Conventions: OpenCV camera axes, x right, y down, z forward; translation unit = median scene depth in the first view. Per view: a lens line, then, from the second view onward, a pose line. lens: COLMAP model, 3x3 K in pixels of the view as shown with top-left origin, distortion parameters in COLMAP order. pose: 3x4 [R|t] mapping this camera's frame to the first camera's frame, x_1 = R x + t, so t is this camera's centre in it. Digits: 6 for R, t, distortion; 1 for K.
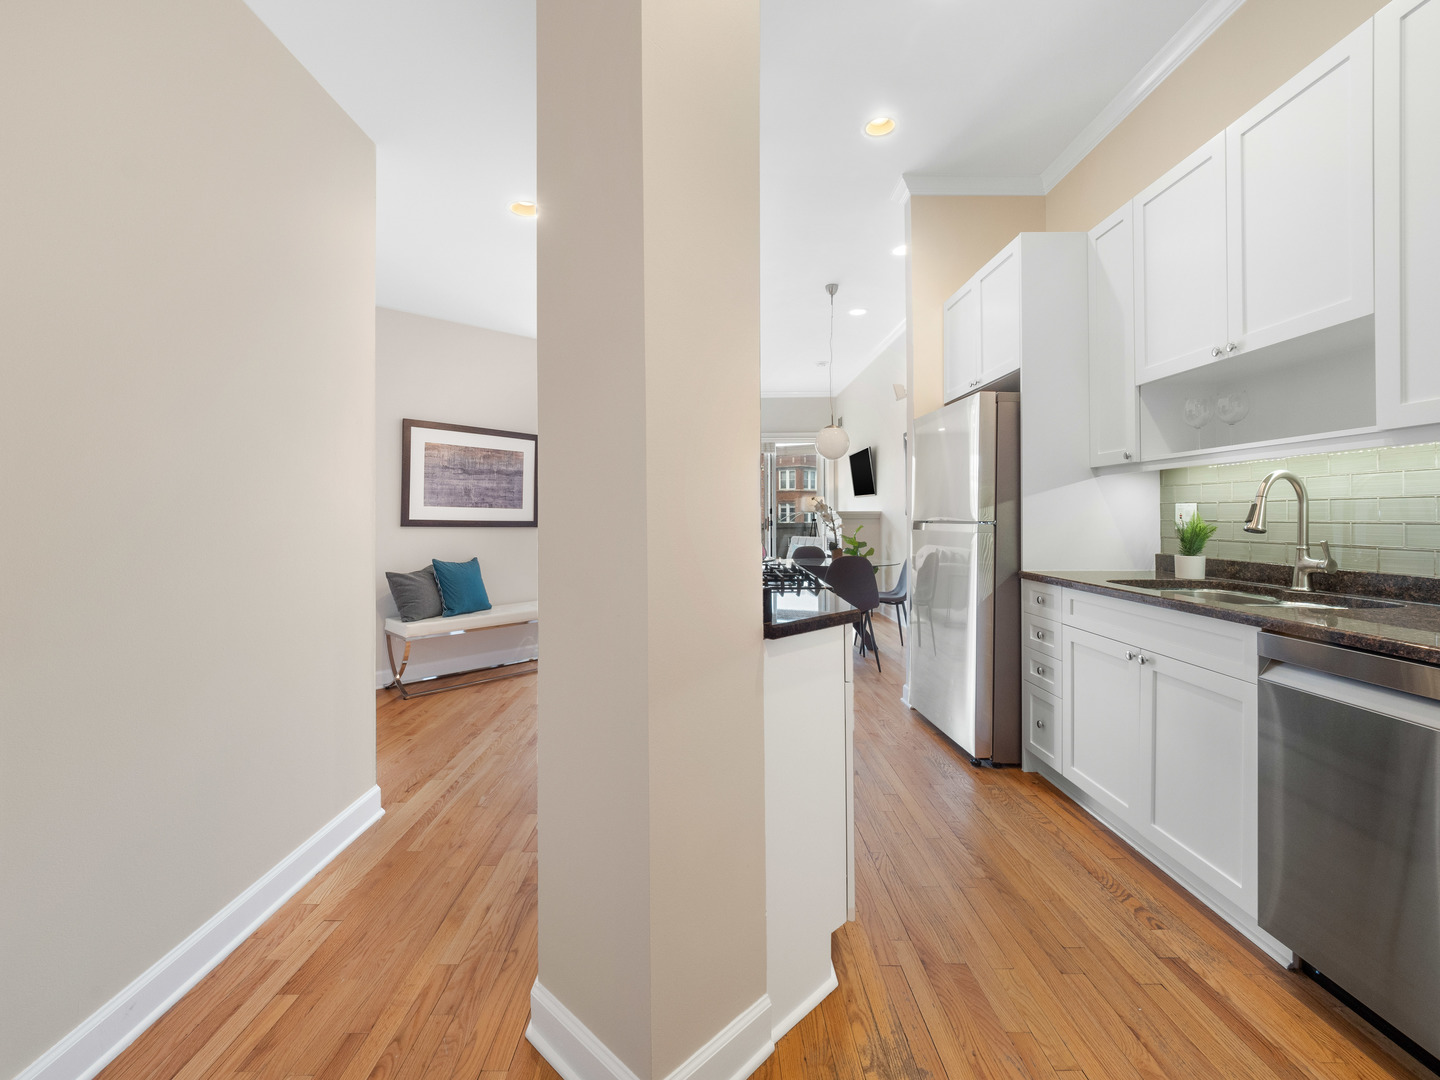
lens RADIAL K [[618.0, 0, 710.5], [0, 618.0, 517.3], [0, 0, 1]] dist [-0.003308, -0.002643]
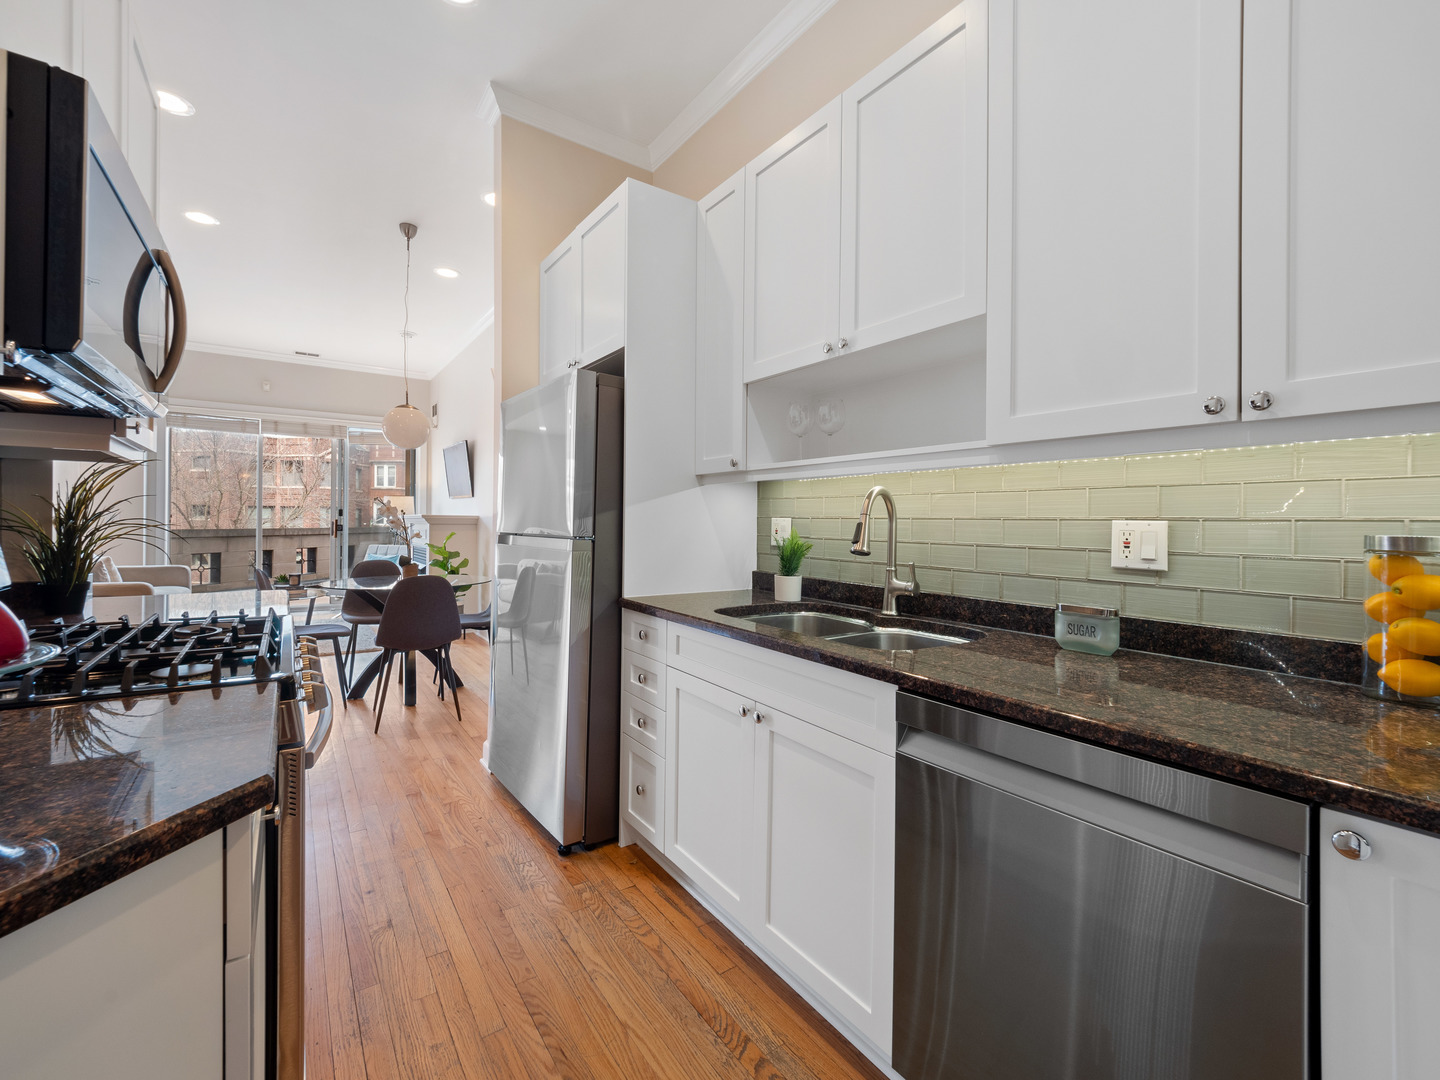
lens RADIAL K [[618.0, 0, 707.9], [0, 618.0, 521.9], [0, 0, 1]] dist [-0.003308, -0.002643]
pose [[0.823858, 0.013135, 0.566644, 0.134908], [-0.014671, 0.999891, -0.001847, -0.012238], [-0.566606, -0.006791, 0.823961, 0.267352]]
